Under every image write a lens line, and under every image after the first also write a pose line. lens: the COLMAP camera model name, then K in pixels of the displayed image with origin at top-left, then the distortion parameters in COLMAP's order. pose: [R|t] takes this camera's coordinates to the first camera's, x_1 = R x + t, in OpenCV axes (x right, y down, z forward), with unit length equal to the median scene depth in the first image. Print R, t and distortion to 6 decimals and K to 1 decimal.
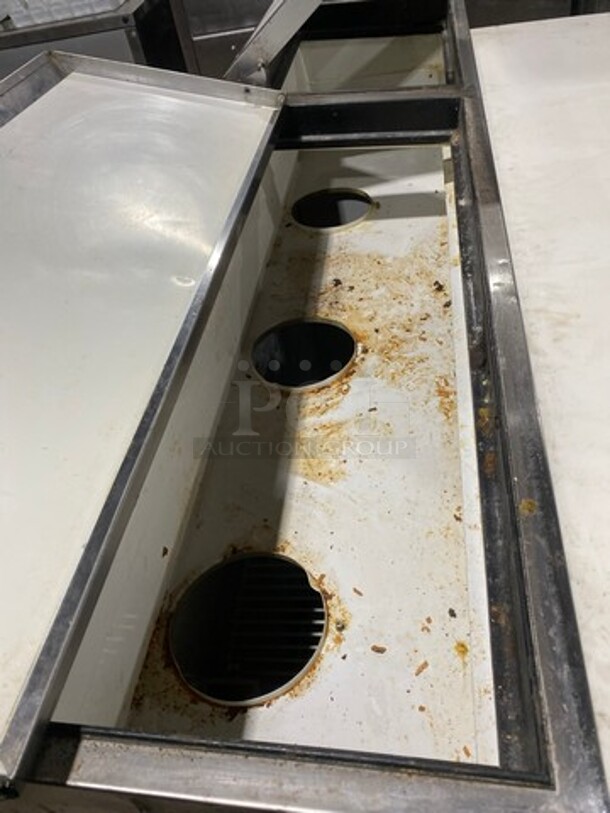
lens RADIAL K [[613.0, 0, 304.0], [0, 613.0, 409.2], [0, 0, 1]] dist [0.013897, -0.003363]
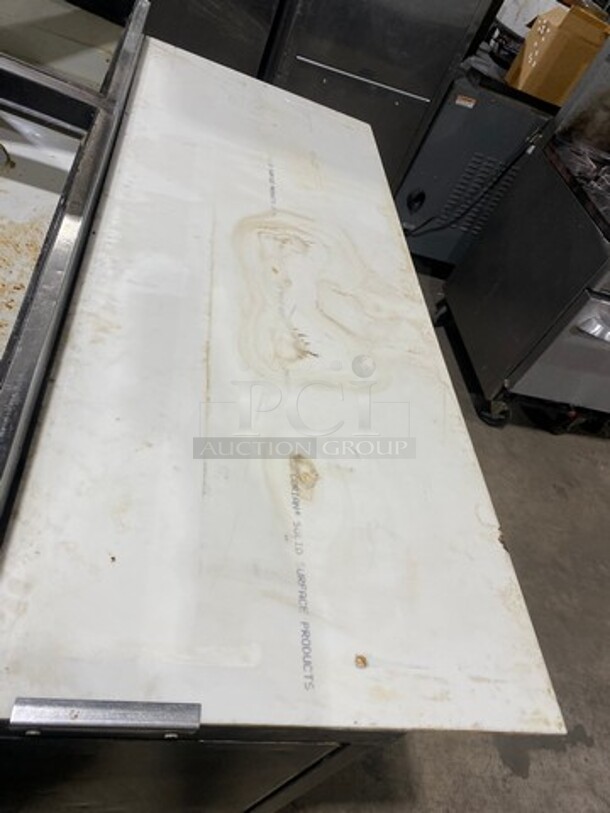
lens RADIAL K [[613.0, 0, 304.9], [0, 613.0, 402.6], [0, 0, 1]] dist [0.013897, -0.003363]
pose [[0.838945, 0.201150, 0.505678, 0.104973], [-0.226647, 0.973910, -0.011386, -0.048642], [-0.494775, -0.105058, 0.862647, -0.212146]]
